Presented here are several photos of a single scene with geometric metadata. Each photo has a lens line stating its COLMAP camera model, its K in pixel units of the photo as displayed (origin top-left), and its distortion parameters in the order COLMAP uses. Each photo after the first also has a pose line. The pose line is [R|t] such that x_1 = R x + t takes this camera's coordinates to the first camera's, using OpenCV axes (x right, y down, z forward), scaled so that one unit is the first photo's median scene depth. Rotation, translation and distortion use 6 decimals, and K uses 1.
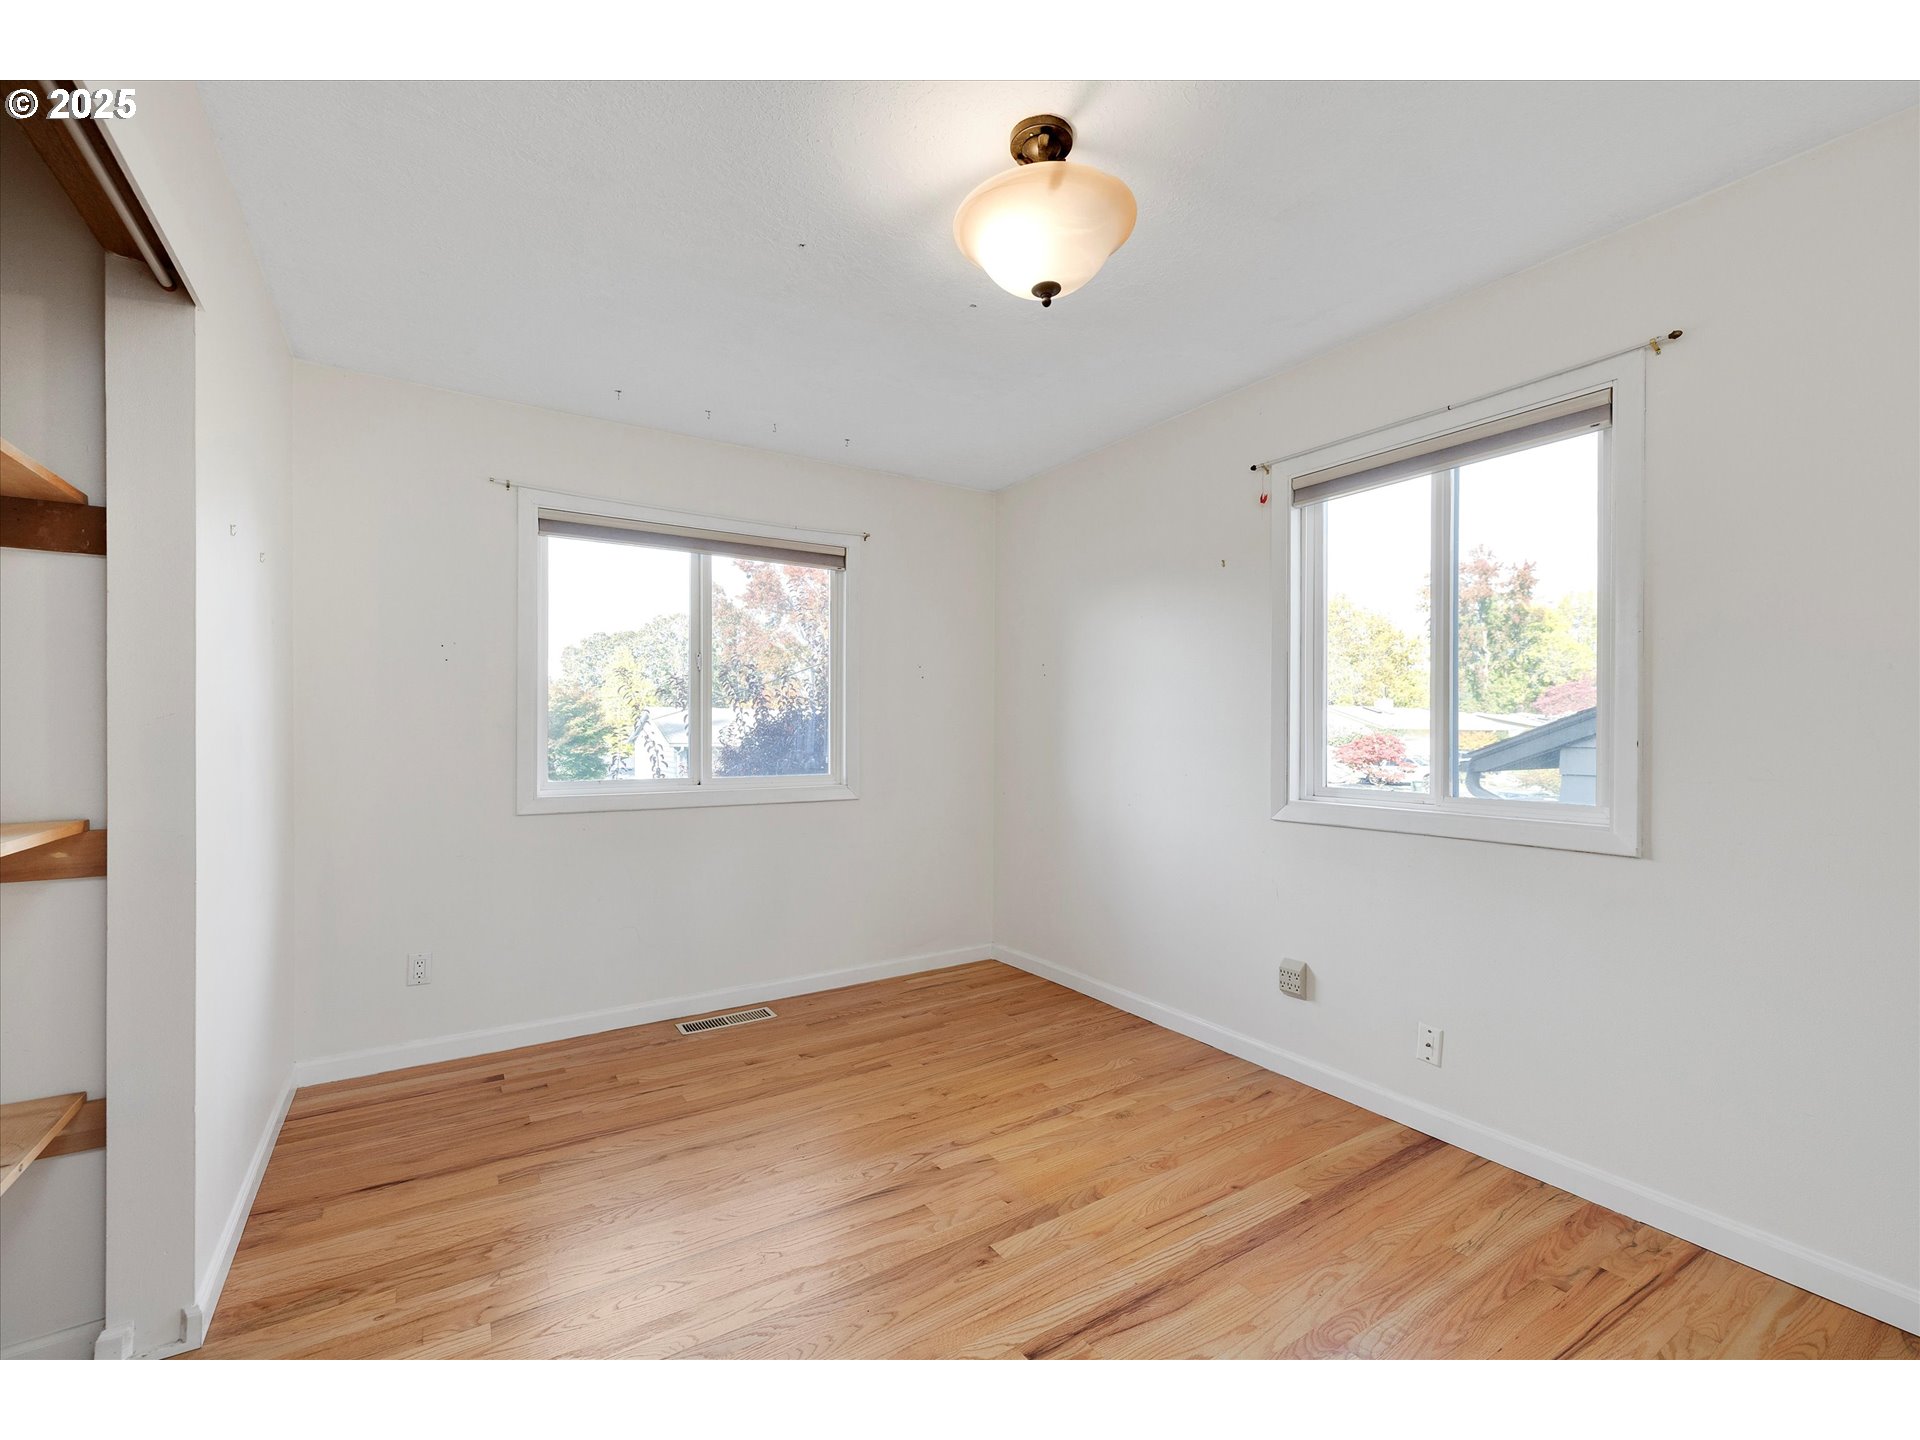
lens RADIAL K [[813.3, 0, 962.0], [0, 813.3, 714.7], [0, 0, 1]] dist [0.001418, 0.000046]
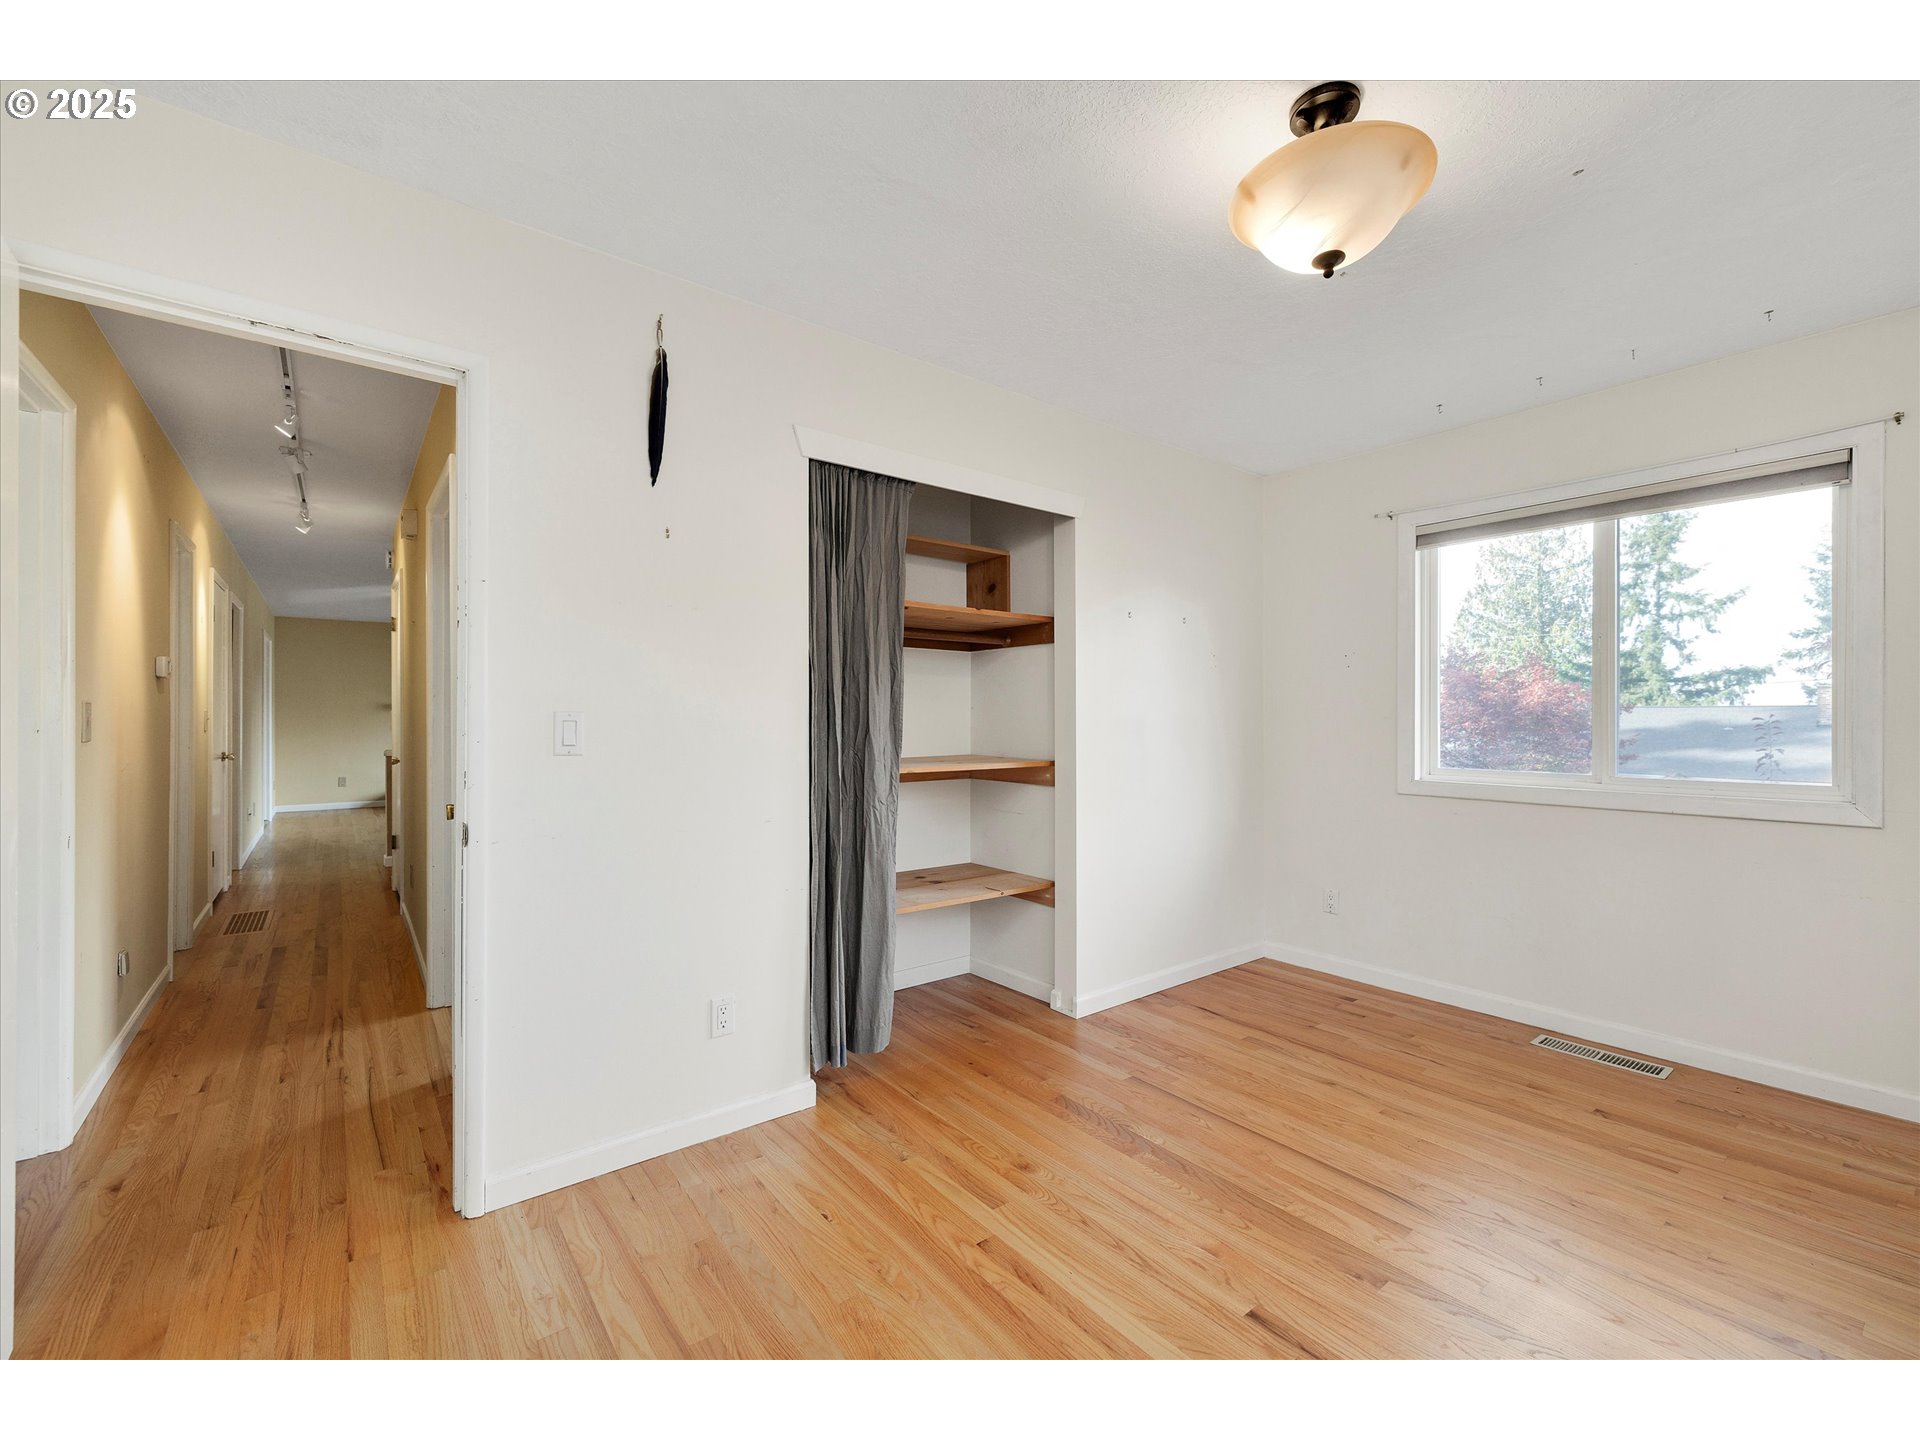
lens RADIAL K [[813.3, 0, 962.0], [0, 813.3, 714.7], [0, 0, 1]] dist [0.001418, 0.000046]
pose [[0.095930, -0.003689, -0.995381, 0.602183], [0.018646, 0.999824, -0.001908, -0.000098], [0.995213, -0.018377, 0.095982, 0.285927]]
